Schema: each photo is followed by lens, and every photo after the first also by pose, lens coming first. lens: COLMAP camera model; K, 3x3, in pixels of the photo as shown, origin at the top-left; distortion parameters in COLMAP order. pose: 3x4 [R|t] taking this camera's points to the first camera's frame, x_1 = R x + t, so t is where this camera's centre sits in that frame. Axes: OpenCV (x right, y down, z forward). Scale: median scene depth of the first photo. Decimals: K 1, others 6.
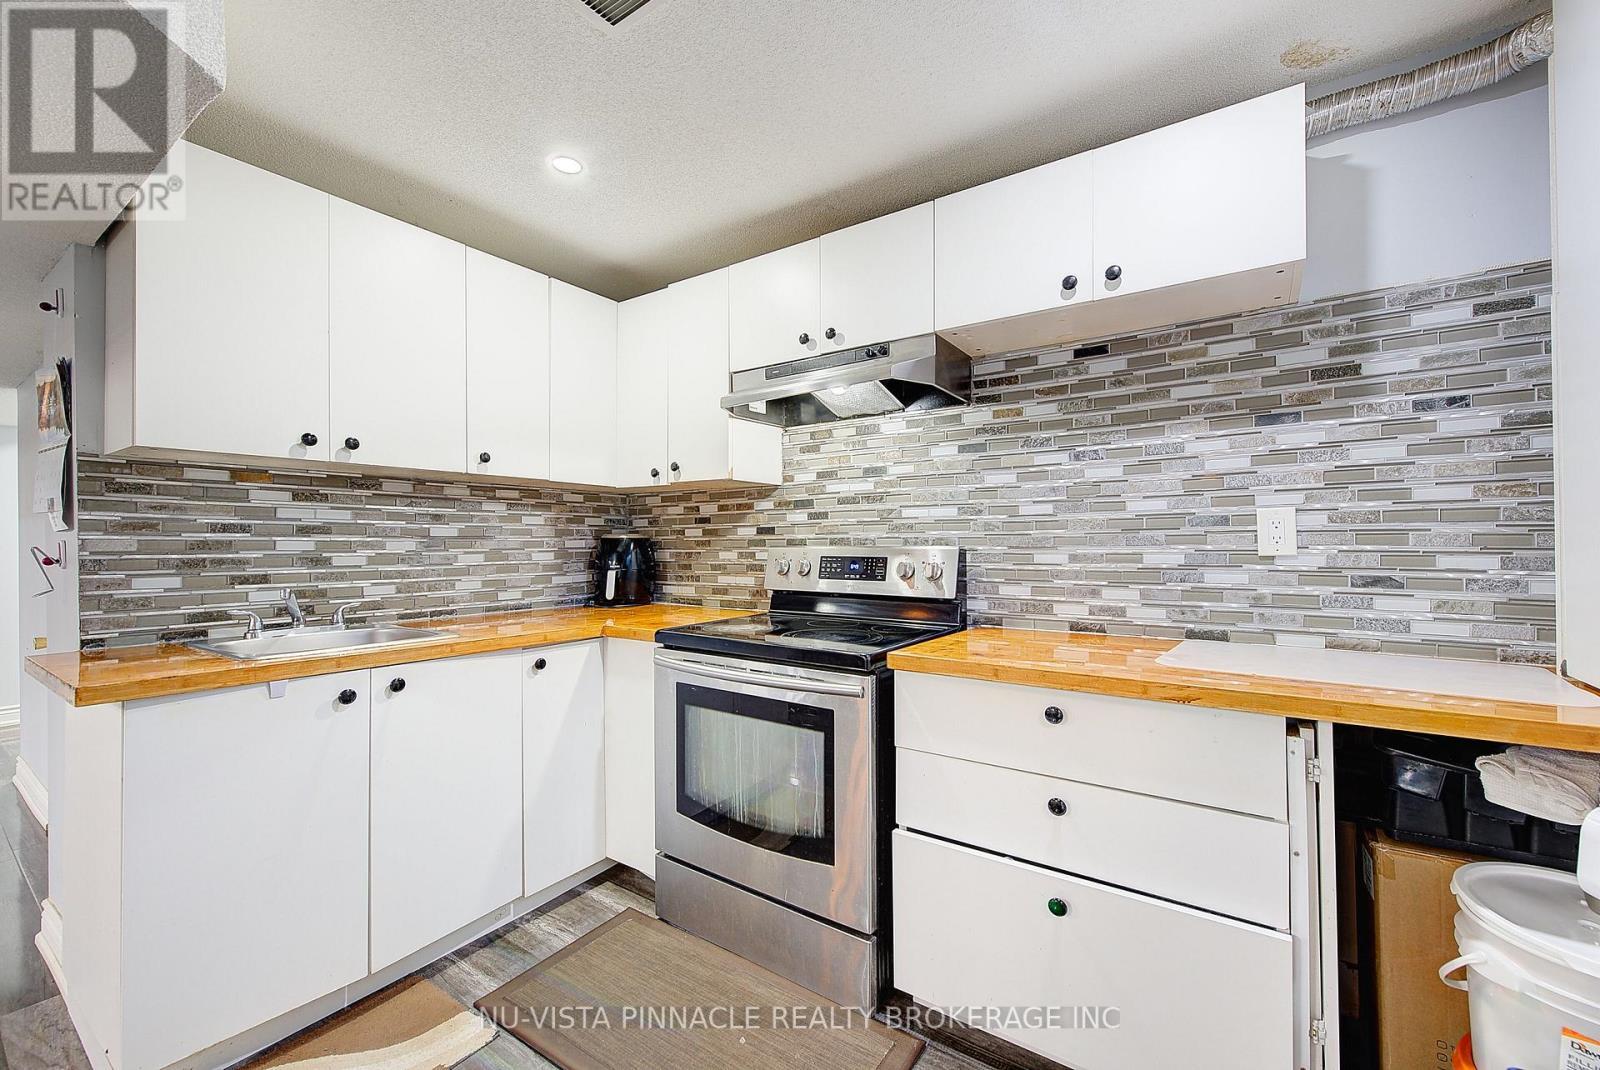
lens RADIAL K [[637.6, 0, 800.1], [0, 637.6, 538.8], [0, 0, 1]] dist [-0.001606, -0.002063]
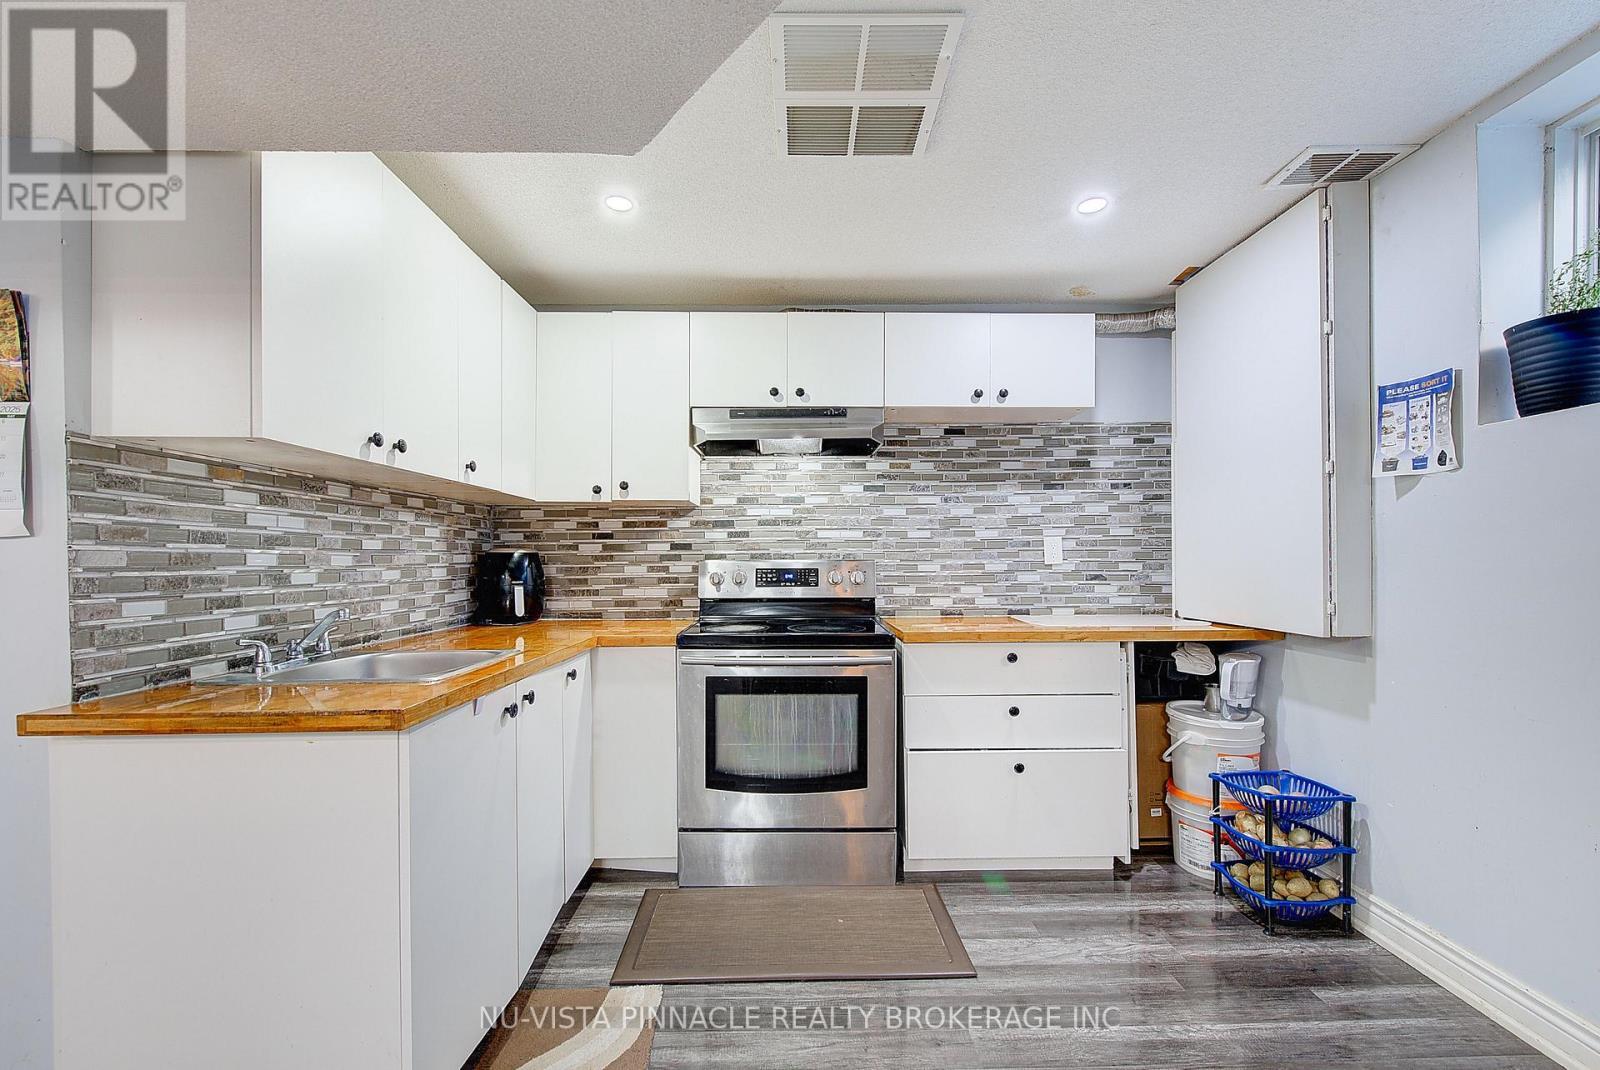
lens RADIAL K [[637.6, 0, 812.6], [0, 637.6, 558.9], [0, 0, 1]] dist [-0.001606, -0.002063]
pose [[0.823926, -0.000903, 0.566696, -0.707929], [-0.001996, 0.999988, 0.004495, 0.004733], [-0.566694, -0.004835, 0.823914, -0.068094]]
